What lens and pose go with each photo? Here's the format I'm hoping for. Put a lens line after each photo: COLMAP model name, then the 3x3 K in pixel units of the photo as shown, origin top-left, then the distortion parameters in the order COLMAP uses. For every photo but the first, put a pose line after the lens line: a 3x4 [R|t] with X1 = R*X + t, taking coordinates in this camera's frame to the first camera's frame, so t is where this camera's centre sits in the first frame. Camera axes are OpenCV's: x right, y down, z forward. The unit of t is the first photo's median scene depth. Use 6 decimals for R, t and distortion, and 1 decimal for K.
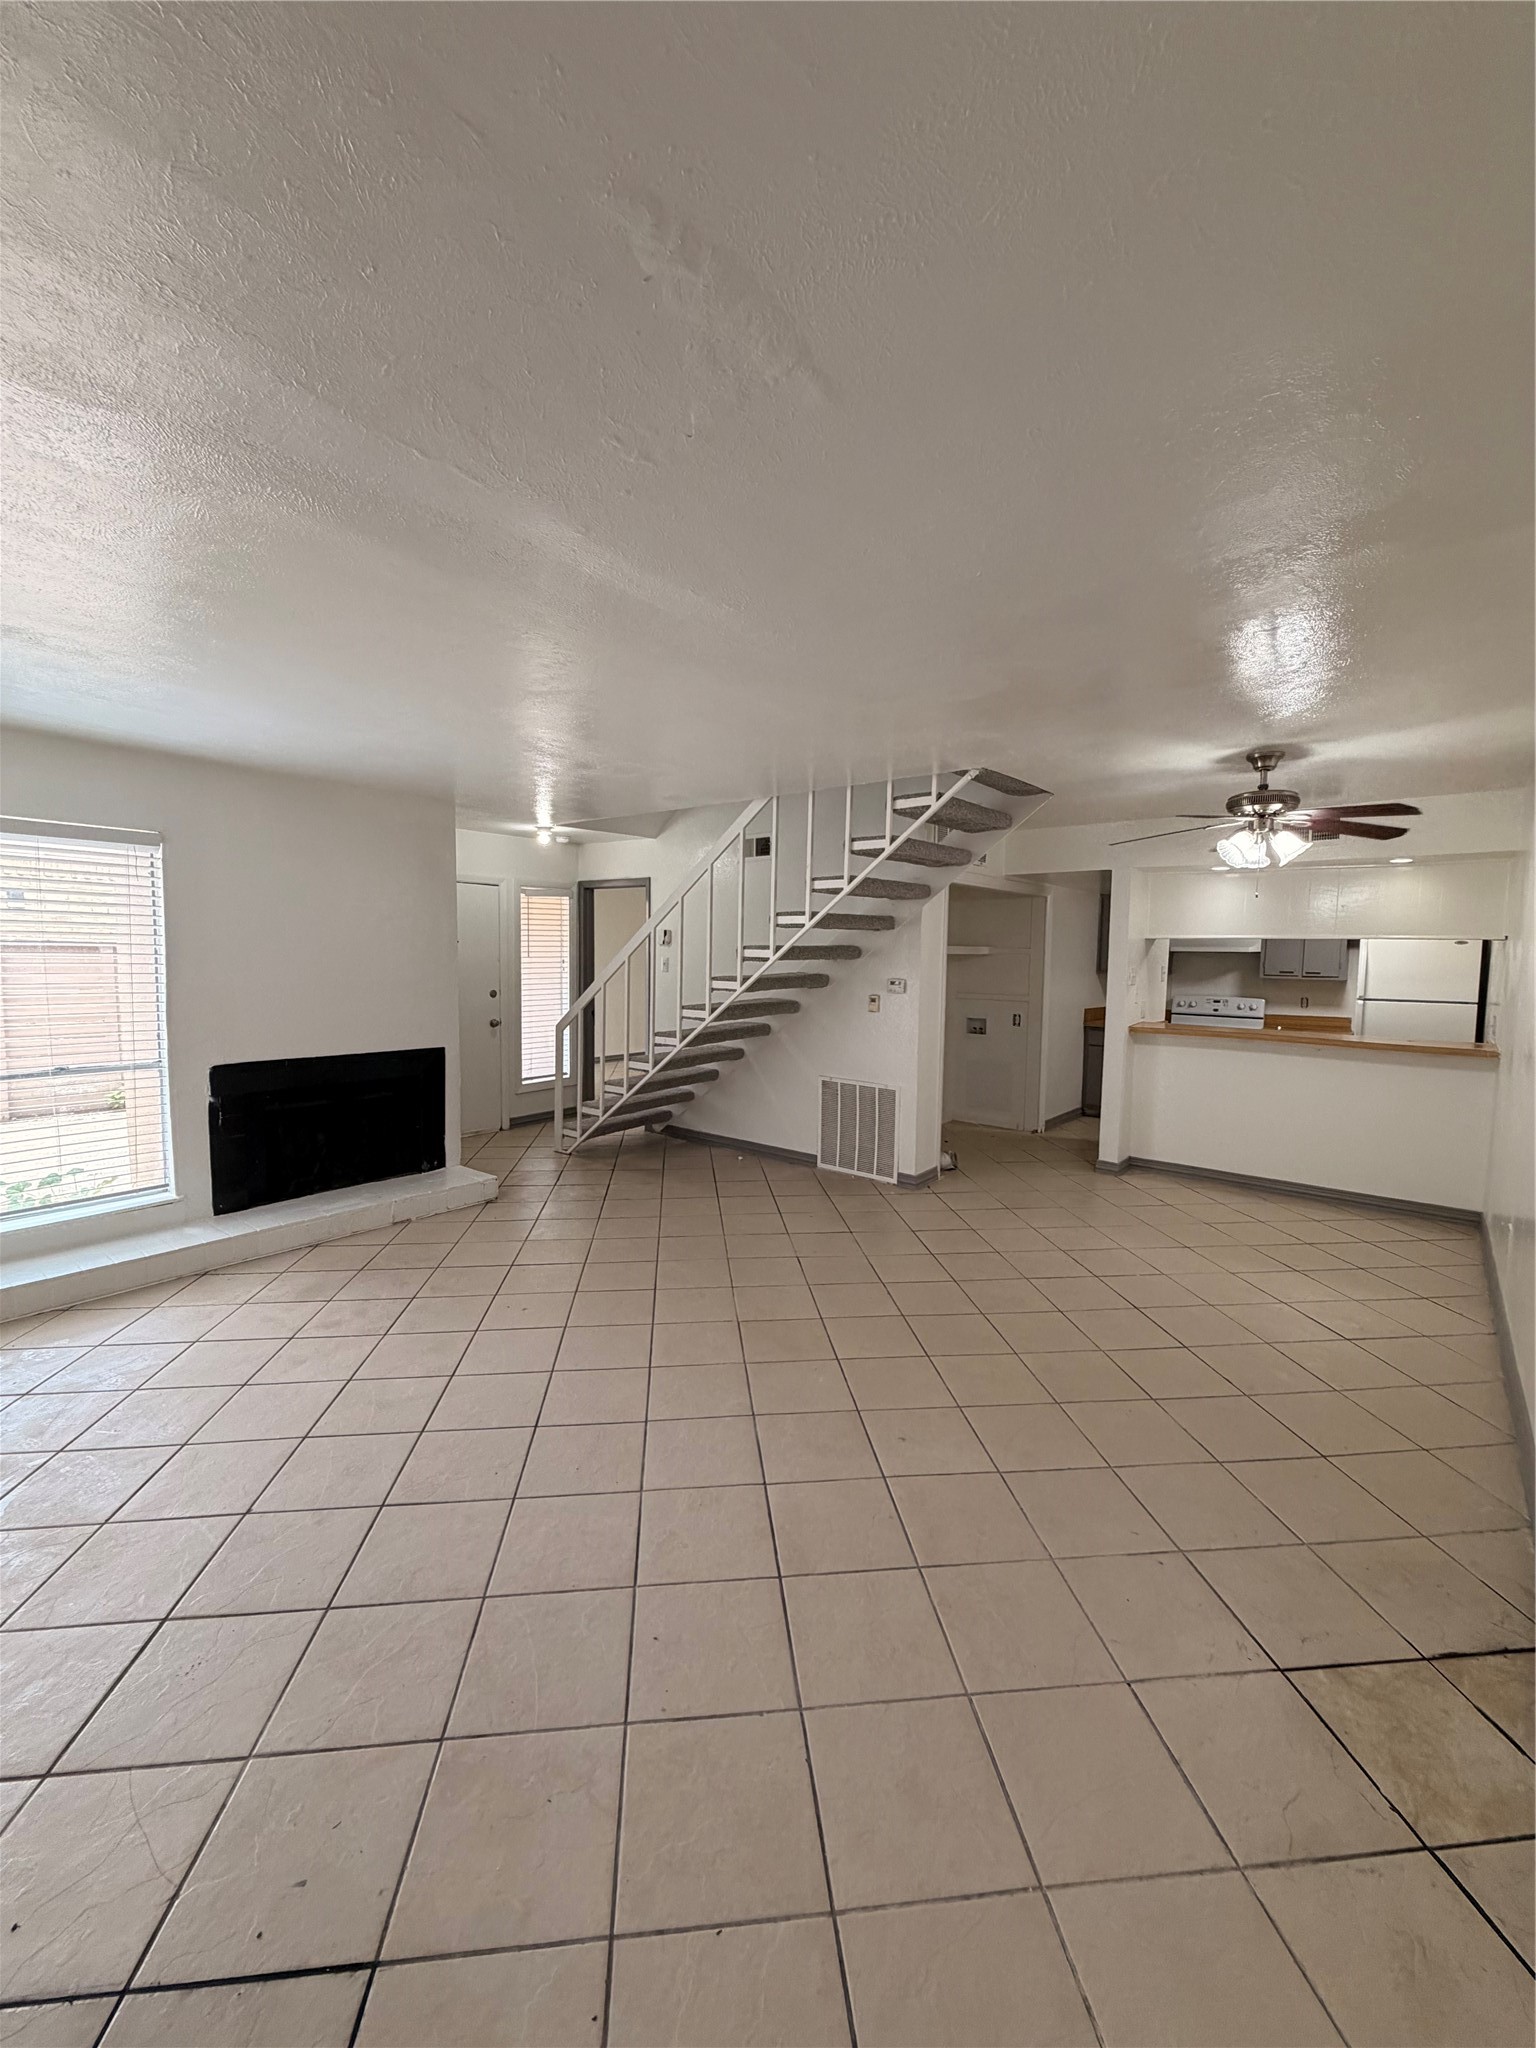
lens RADIAL K [[822.2, 0, 770.7], [0, 822.2, 1020.8], [0, 0, 1]] dist [0.000497, 0.000002]
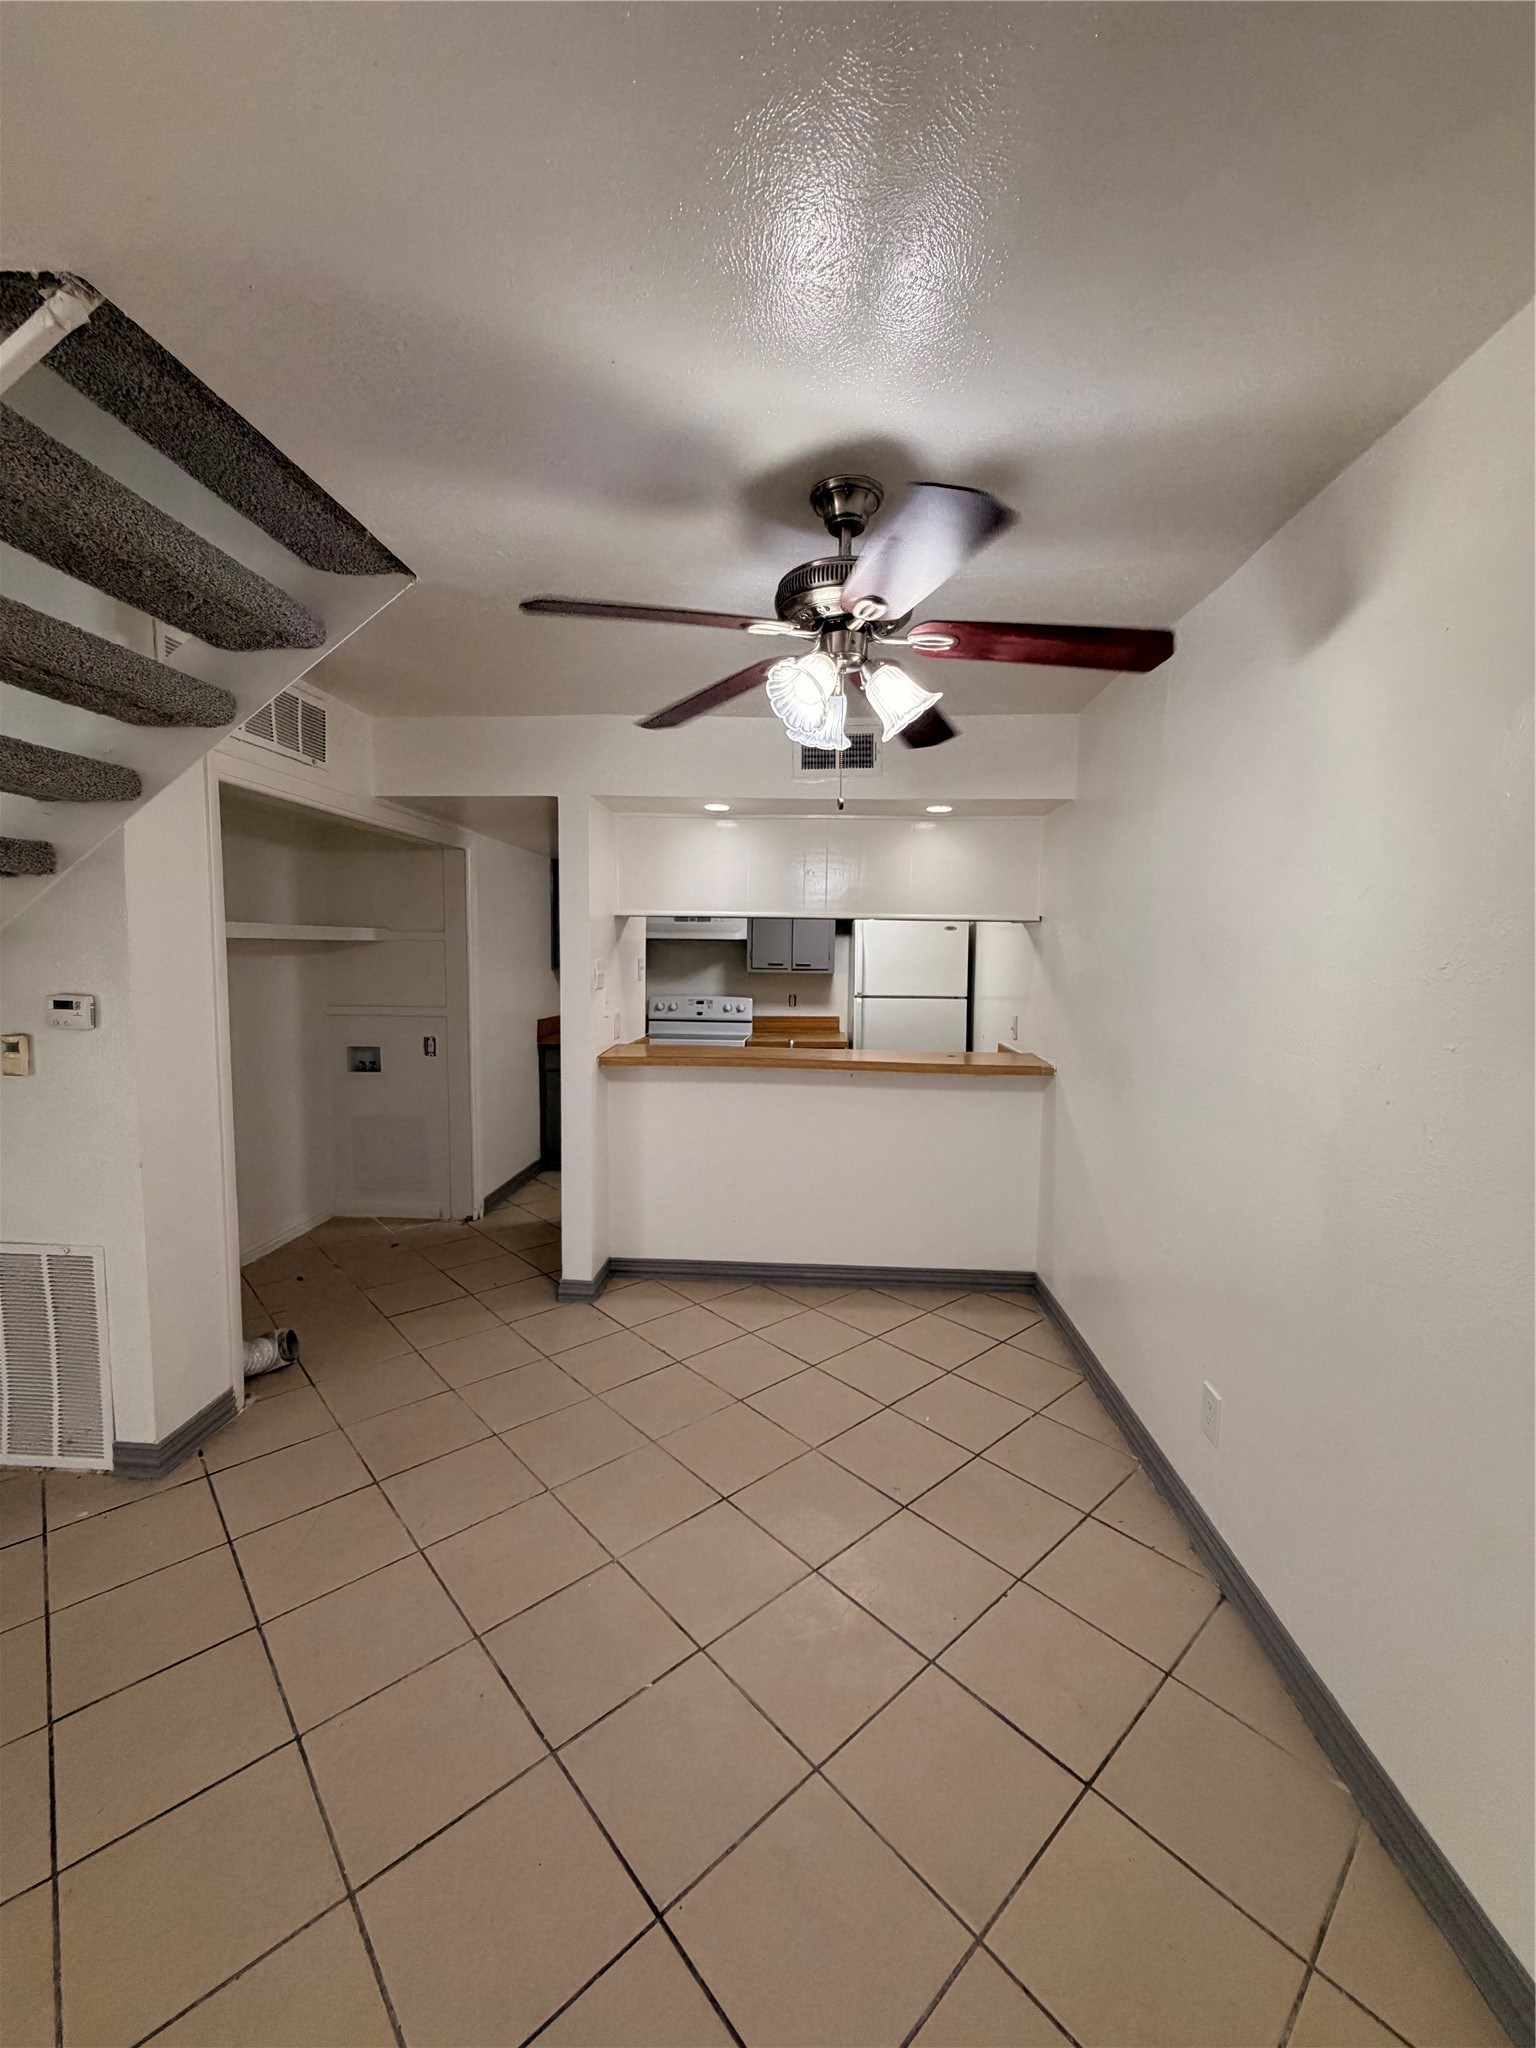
lens RADIAL K [[822.2, 0, 770.7], [0, 822.2, 1020.8], [0, 0, 1]] dist [0.000497, 0.000002]
pose [[0.813789, -0.052594, 0.578776, 0.183792], [0.047576, 0.998583, 0.023848, -0.028284], [-0.579210, 0.008128, 0.815138, 0.417119]]
